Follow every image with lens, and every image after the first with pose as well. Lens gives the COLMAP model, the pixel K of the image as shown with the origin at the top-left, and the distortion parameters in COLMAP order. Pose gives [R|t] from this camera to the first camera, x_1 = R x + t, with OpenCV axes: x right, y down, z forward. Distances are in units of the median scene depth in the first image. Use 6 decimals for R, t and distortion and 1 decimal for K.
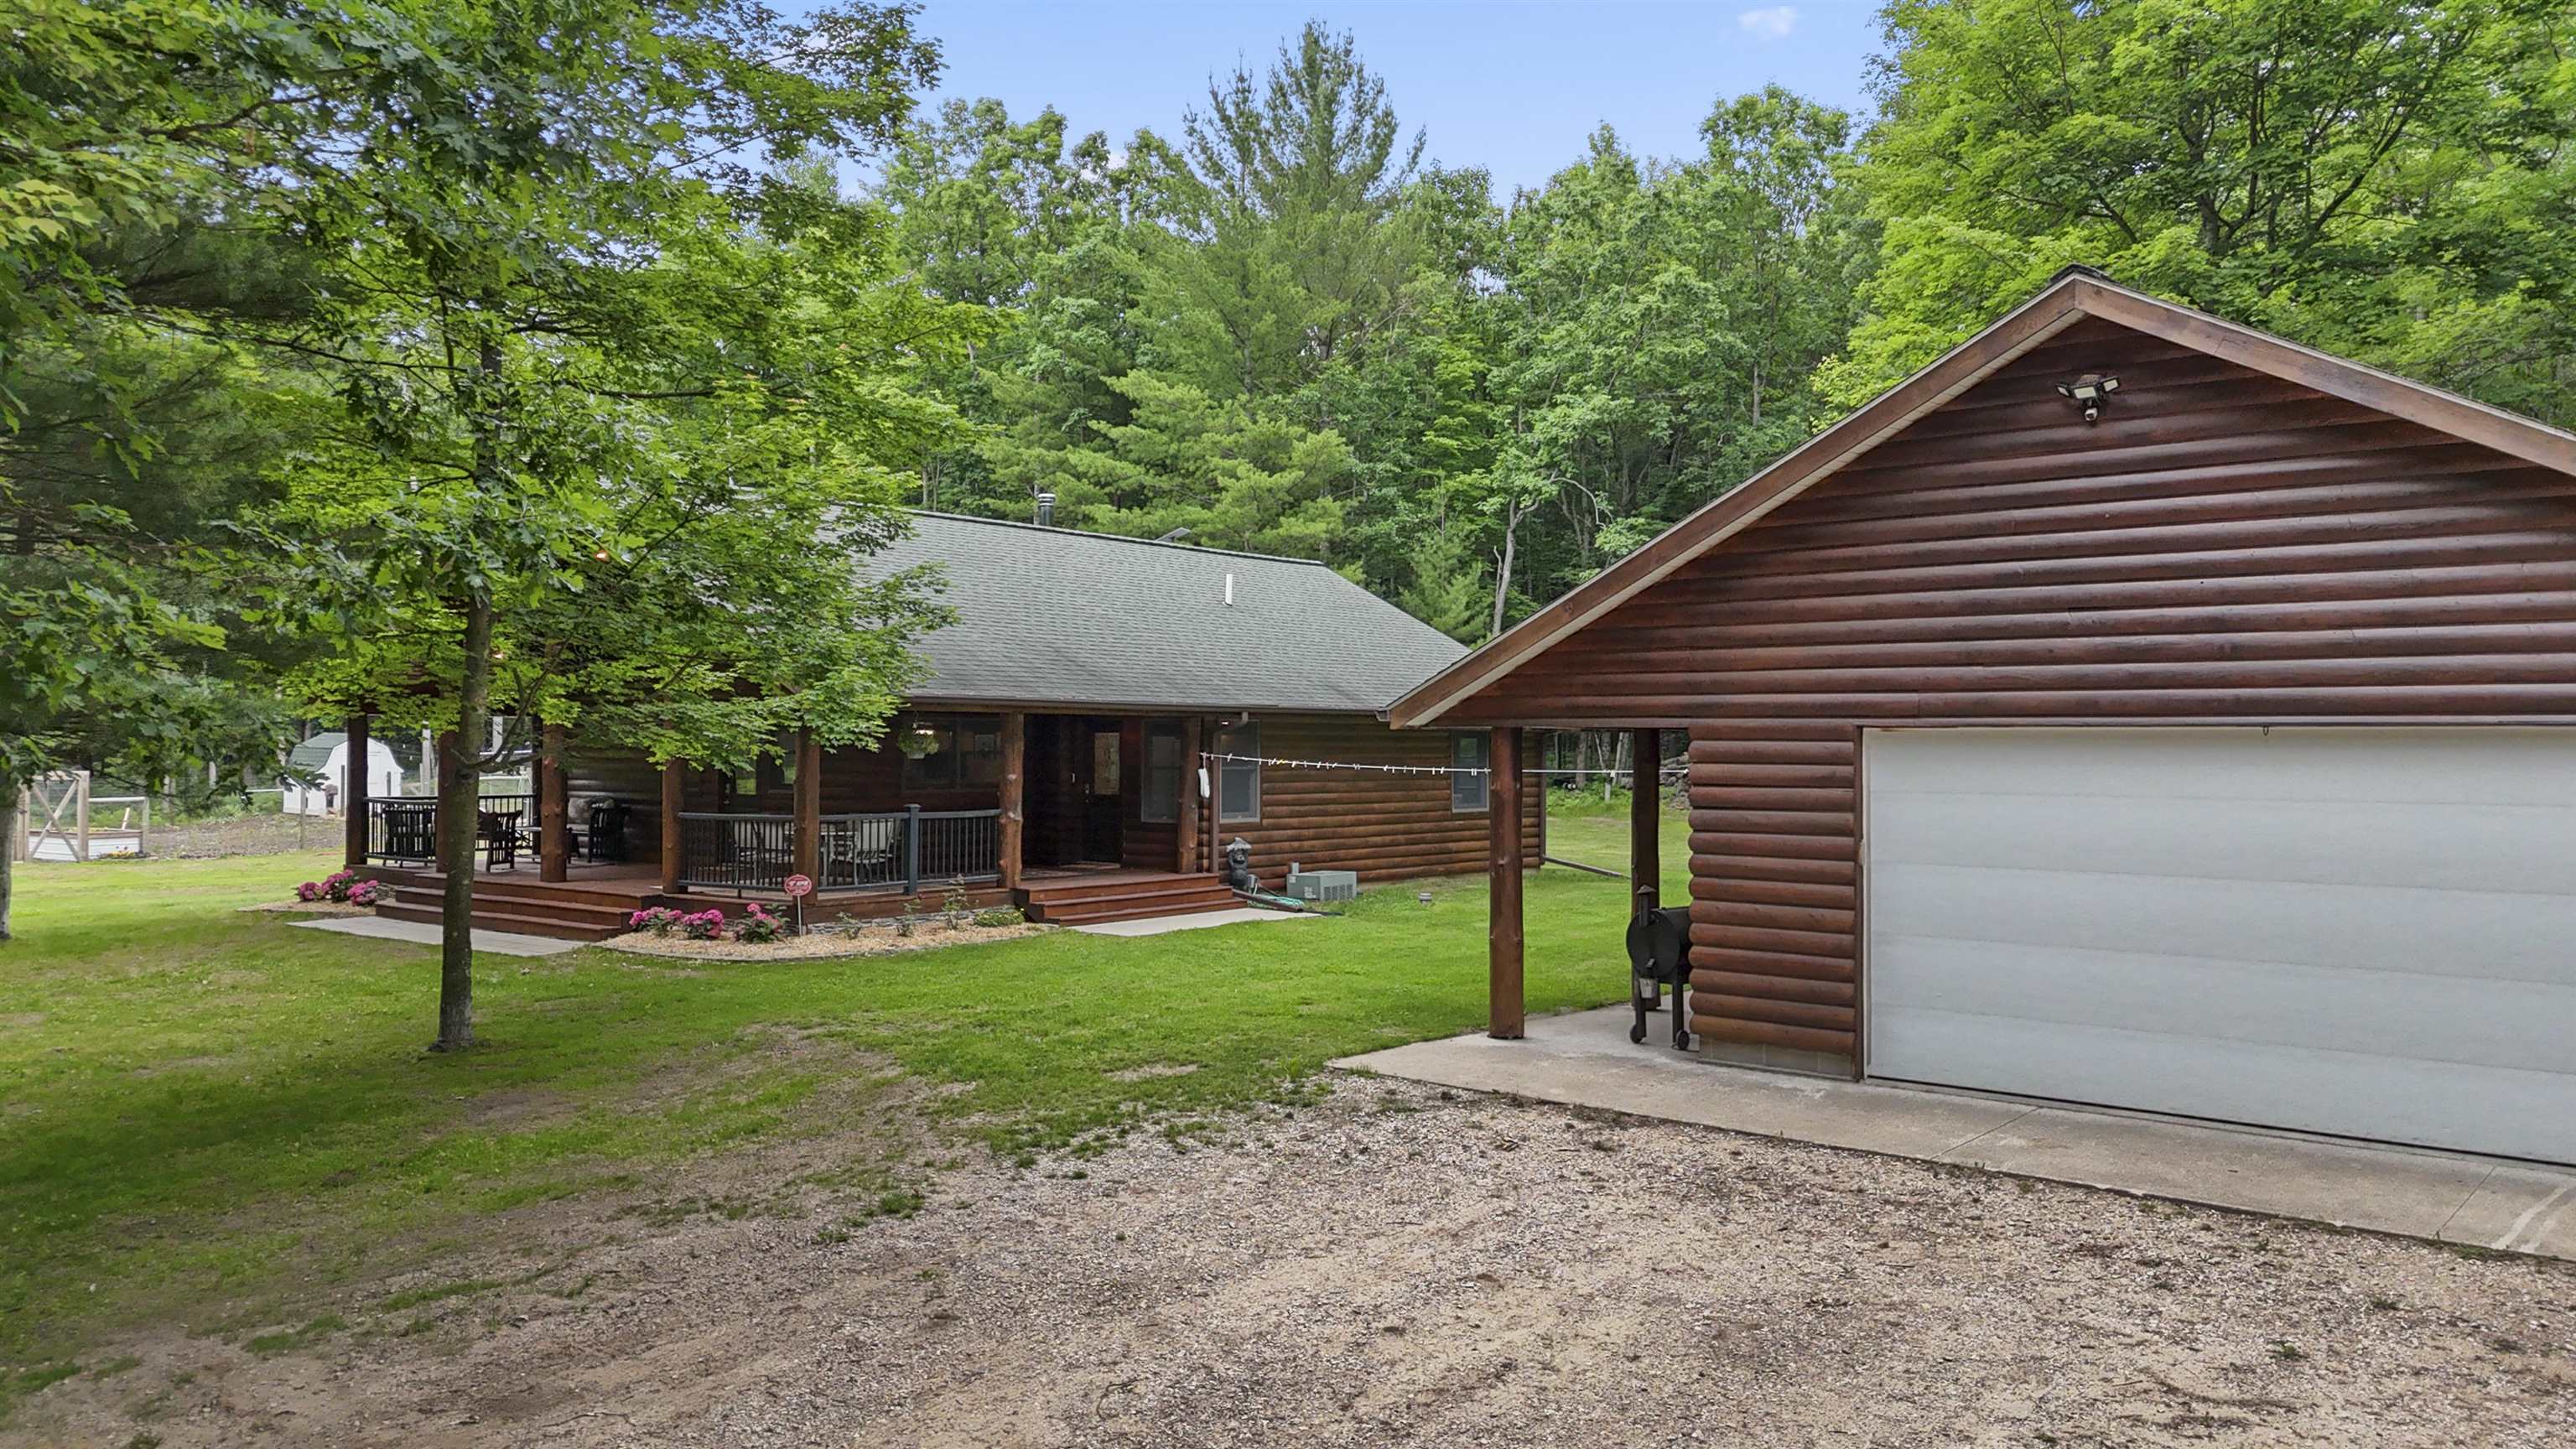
lens RADIAL K [[1879.5, 0, 1288.0], [0, 1879.5, 724.5], [0, 0, 1]] dist [0.042075, -0.001871]
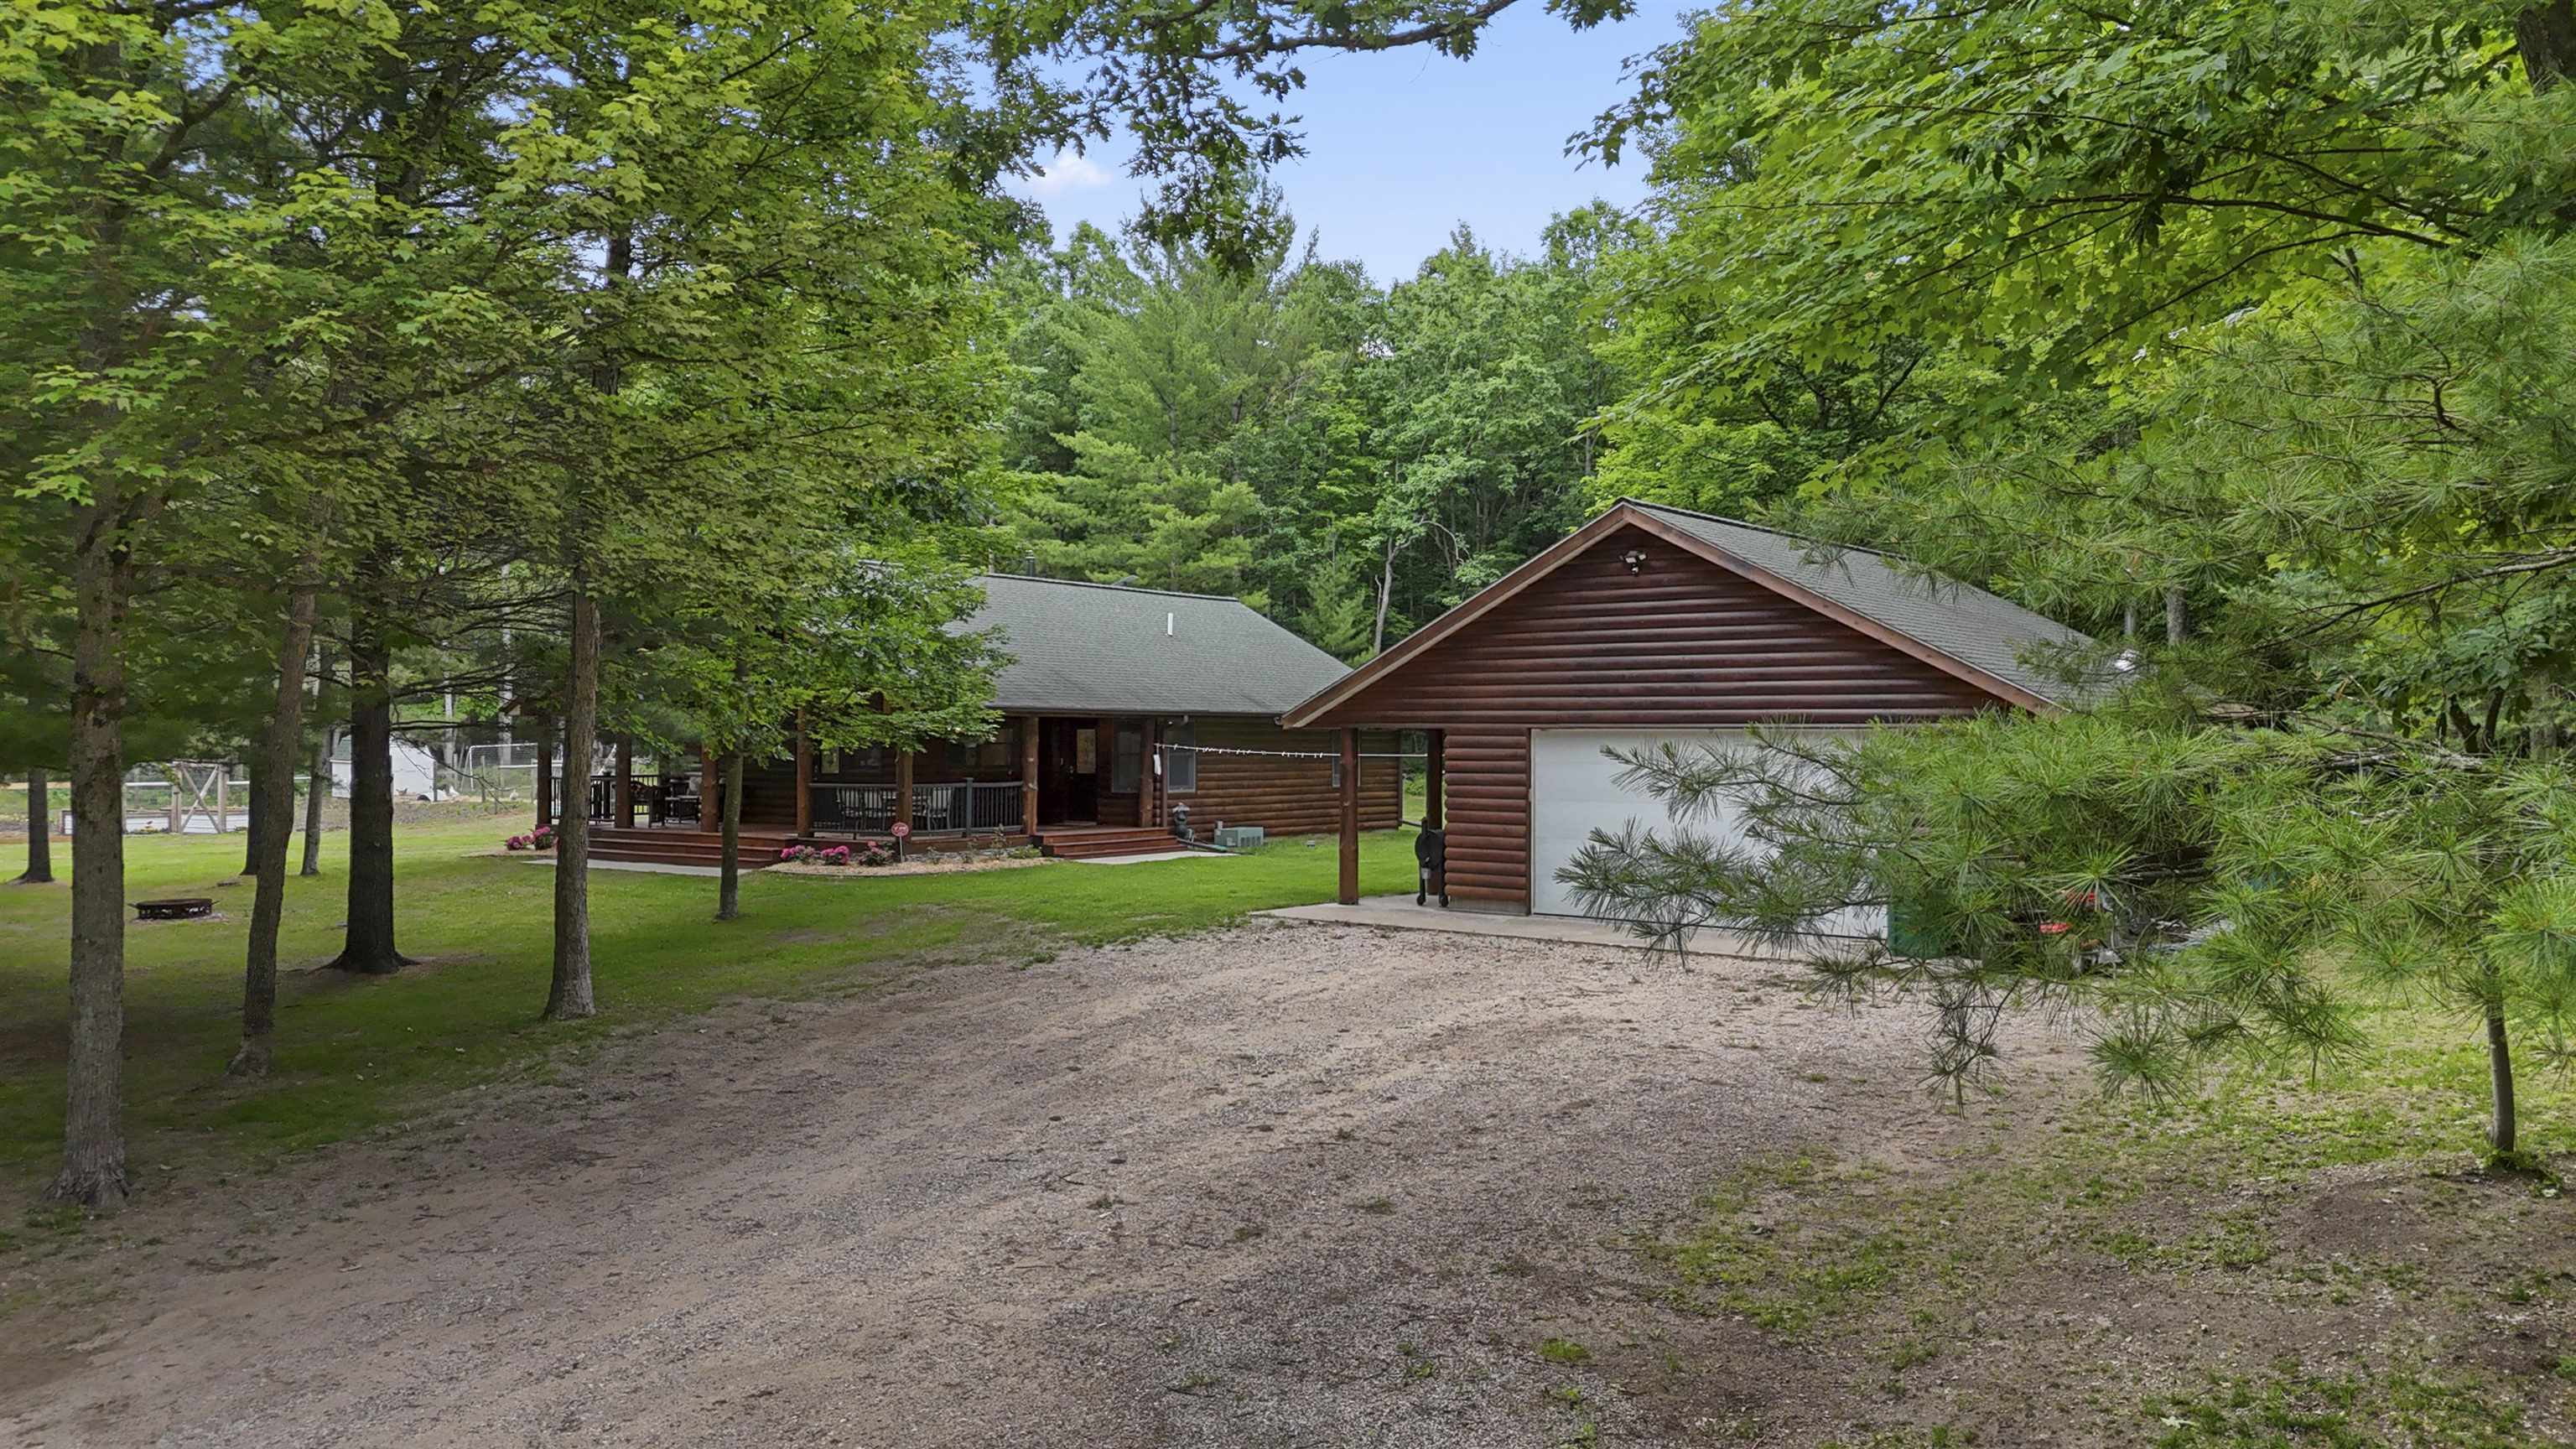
lens RADIAL K [[1833.8, 0, 1340.0], [0, 1833.8, 737.5], [0, 0, 1]] dist [0.109760, -0.000237]
pose [[0.996924, -0.000831, 0.078371, -0.007546], [-0.000019, 0.999941, 0.010847, -0.002411], [-0.078375, -0.010815, 0.996865, -0.202691]]
